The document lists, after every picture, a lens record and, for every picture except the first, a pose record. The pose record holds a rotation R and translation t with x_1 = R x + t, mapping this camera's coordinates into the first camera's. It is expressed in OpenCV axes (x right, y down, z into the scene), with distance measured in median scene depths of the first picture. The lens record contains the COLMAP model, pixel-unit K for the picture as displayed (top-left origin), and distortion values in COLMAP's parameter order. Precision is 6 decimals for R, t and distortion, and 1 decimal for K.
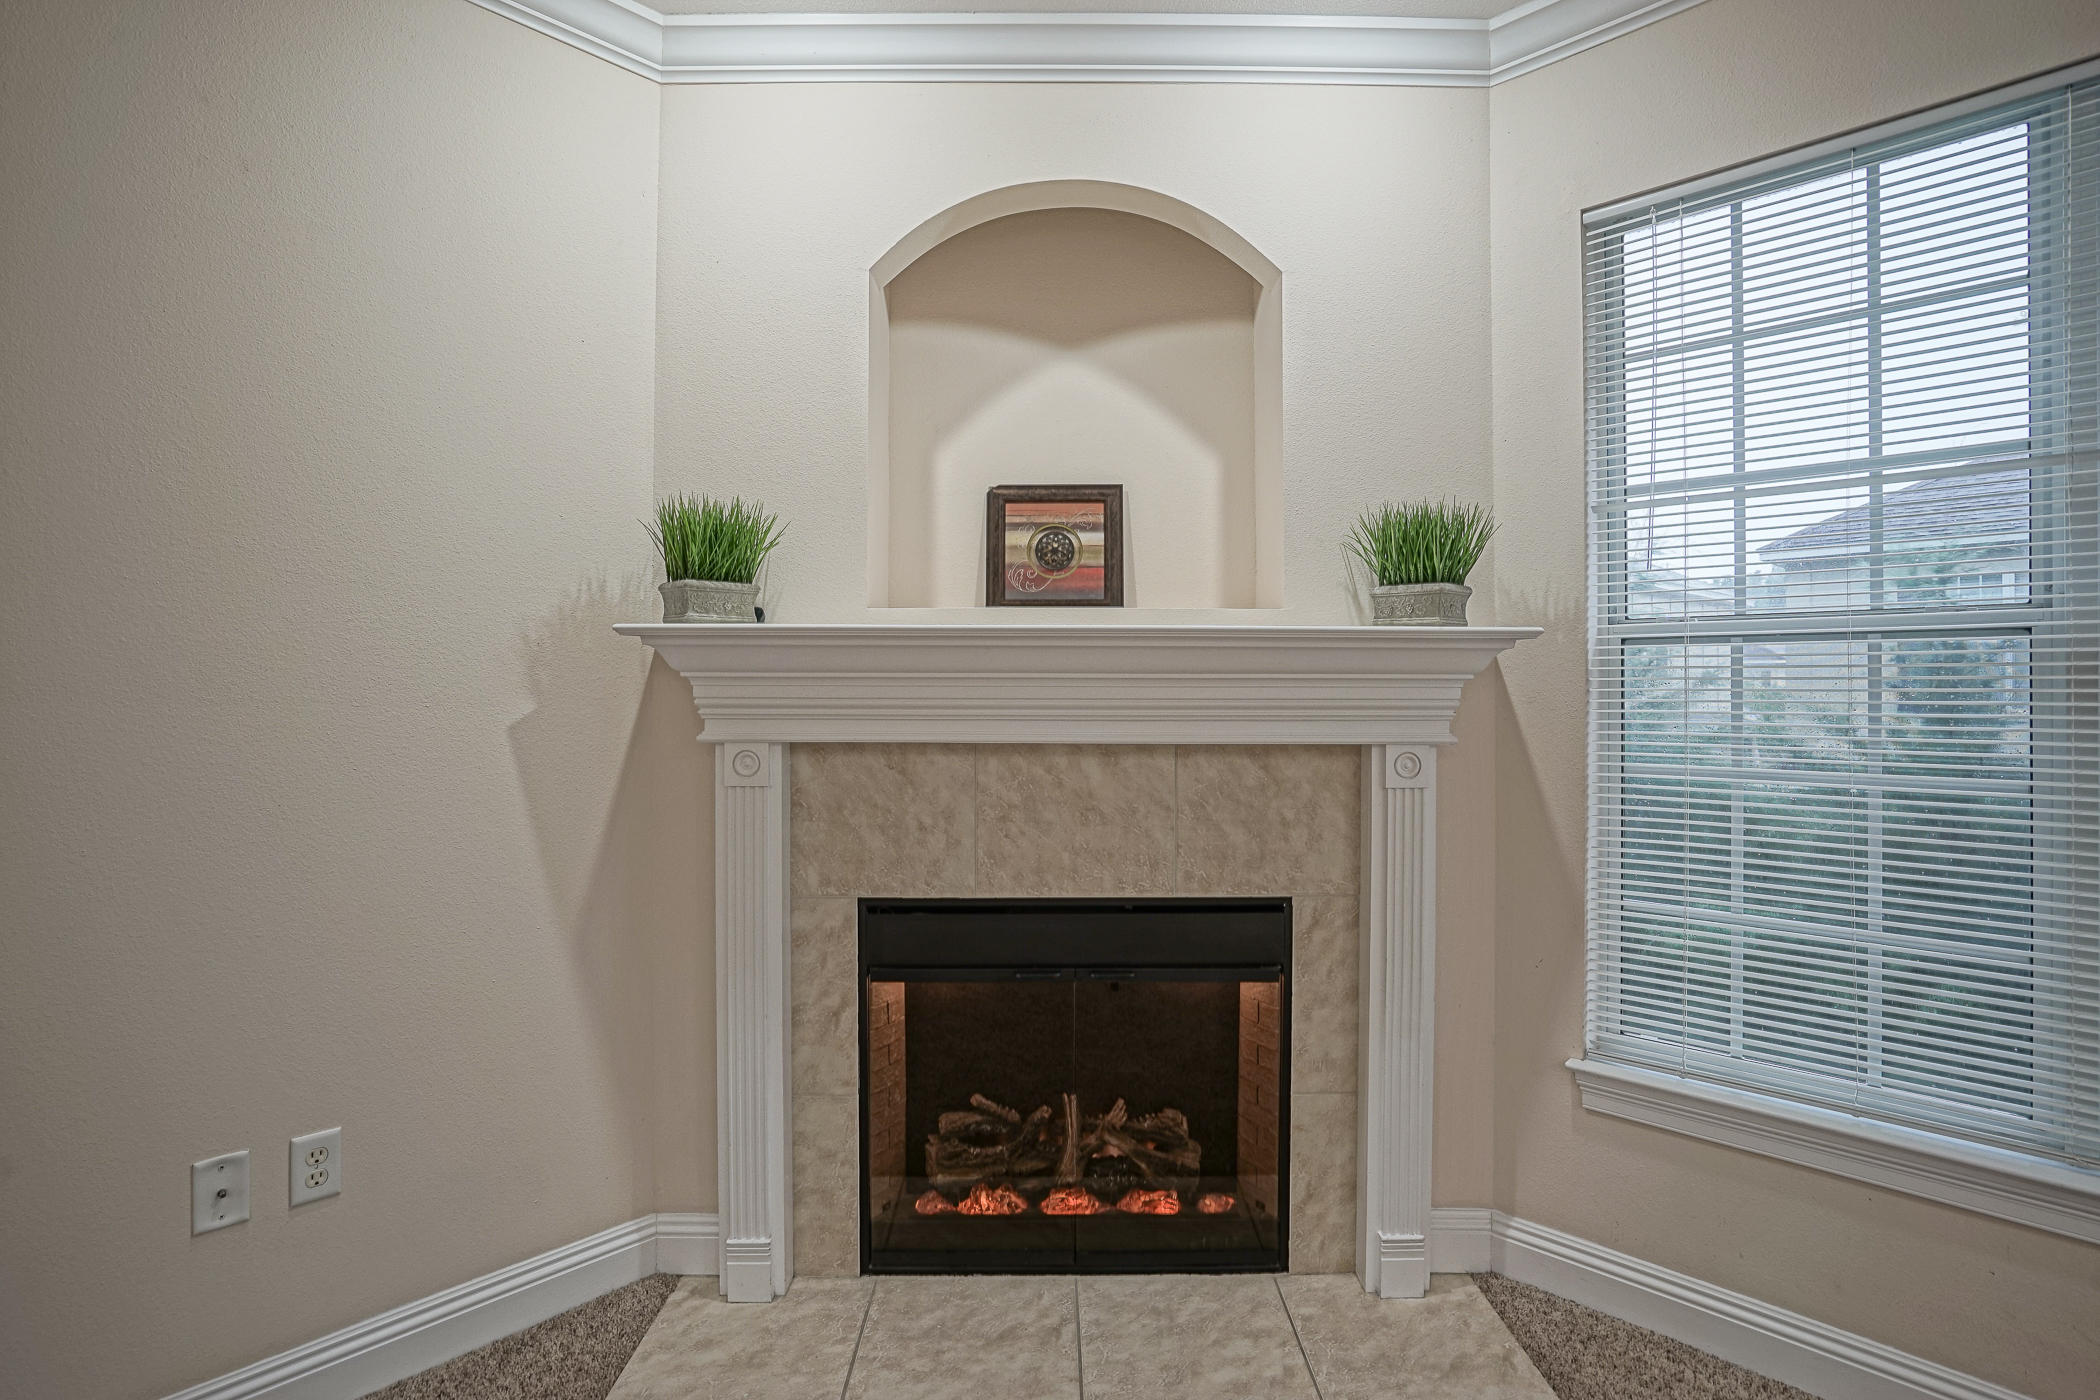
lens RADIAL K [[1016.4, 0, 1086.9], [0, 1016.4, 695.7], [0, 0, 1]] dist [-0.040717, 0.009351]
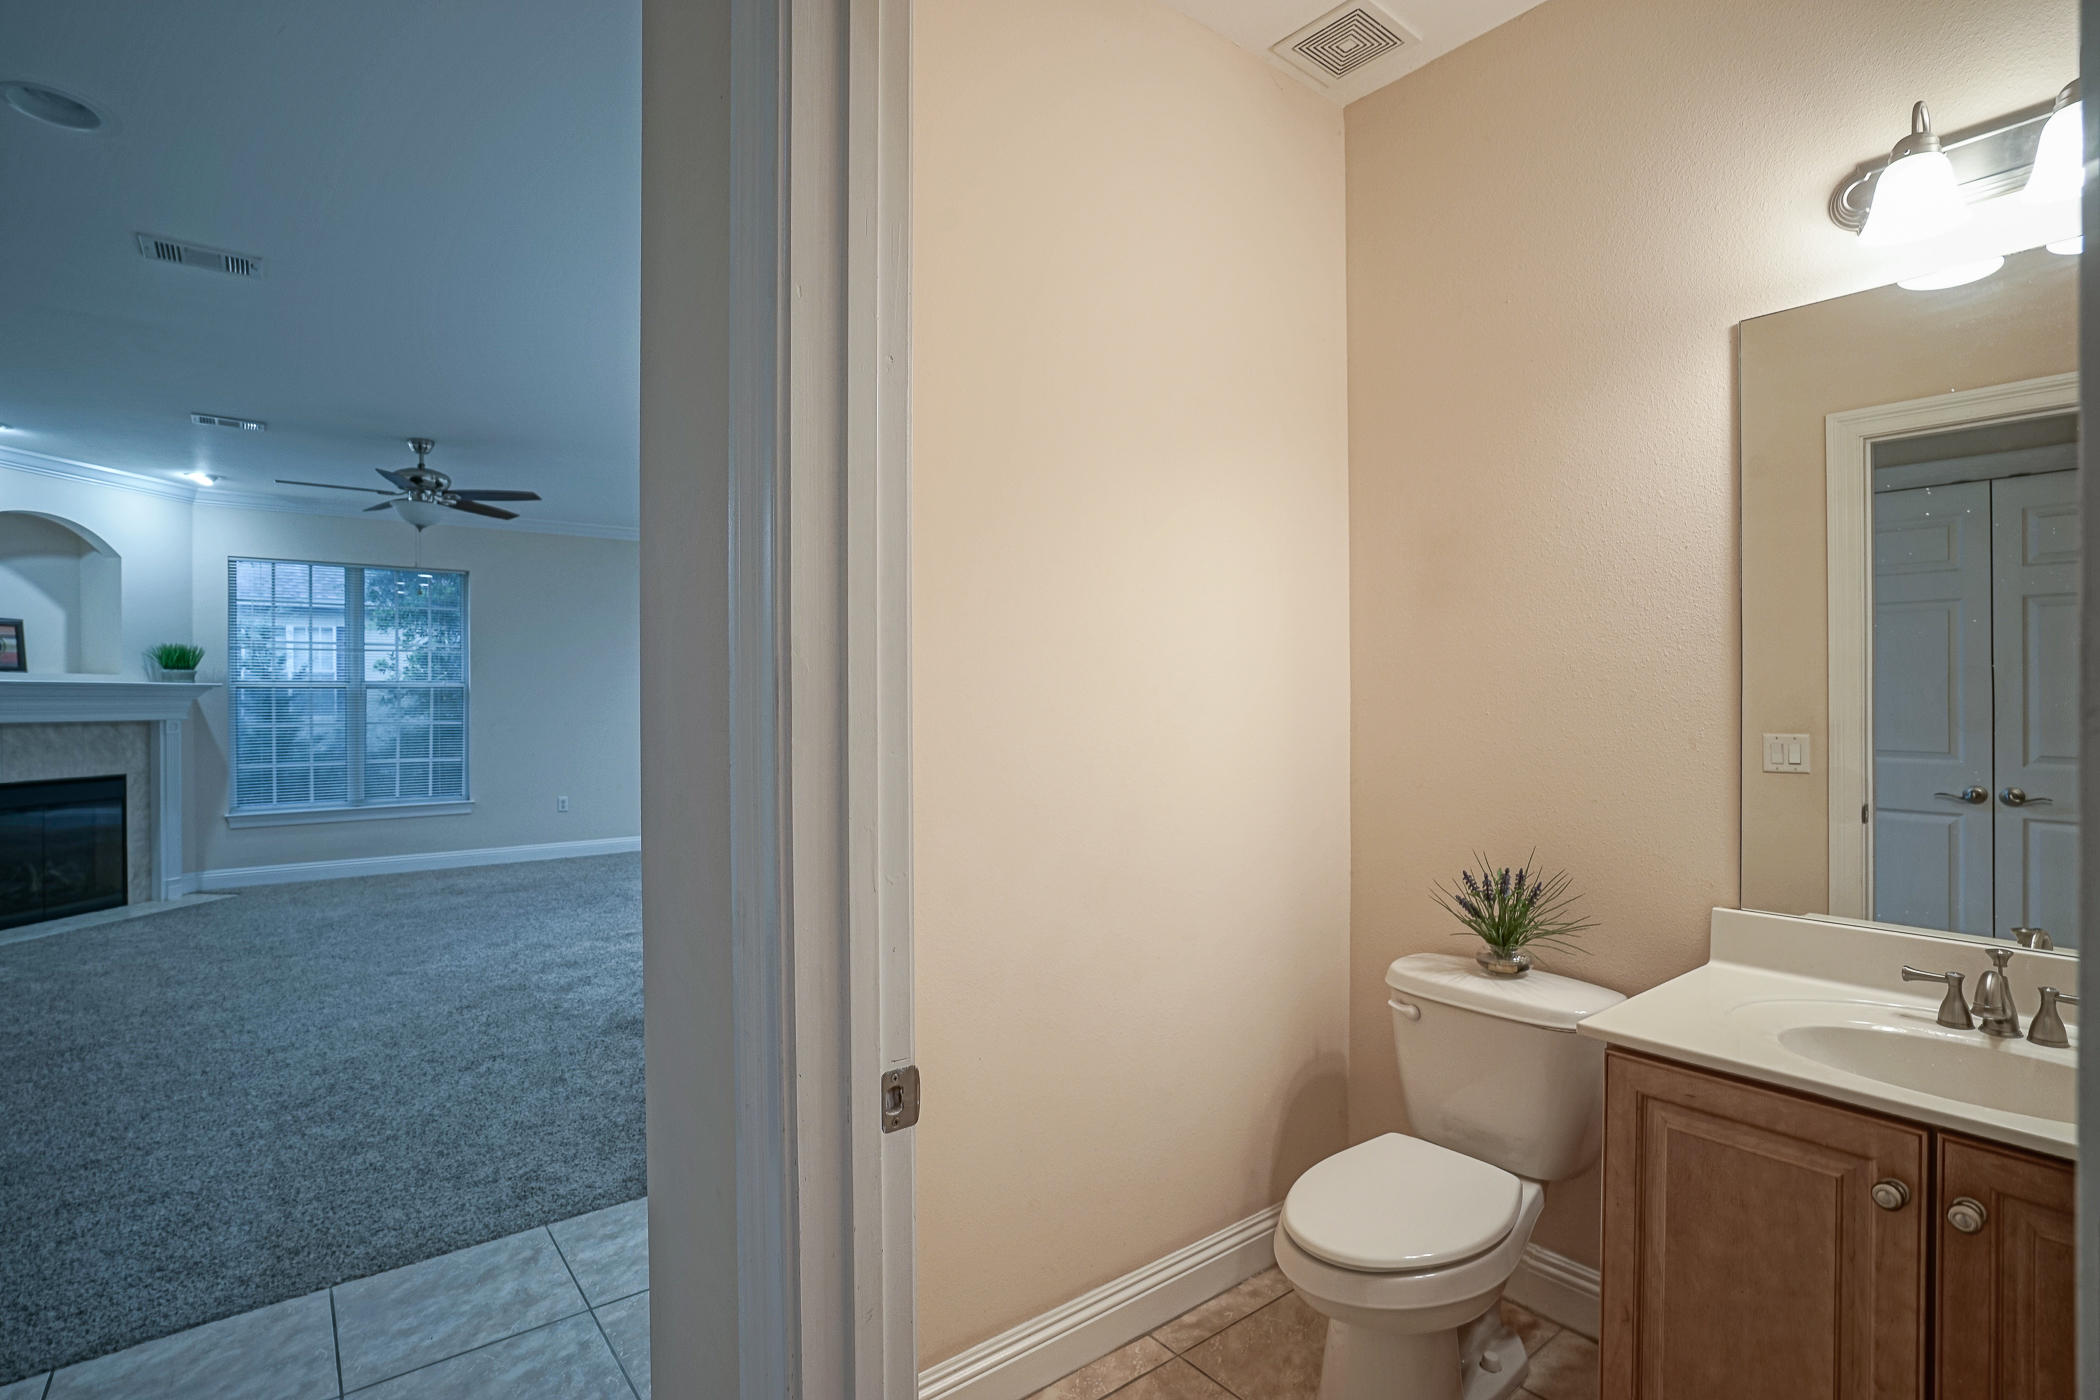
lens RADIAL K [[1016.4, 0, 1086.9], [0, 1016.4, 695.7], [0, 0, 1]] dist [-0.040717, 0.009351]
pose [[0.104030, 0.003353, 0.994569, -2.331008], [0.013297, 0.999900, -0.004762, 0.023586], [-0.994485, 0.013720, 0.103975, -2.046454]]
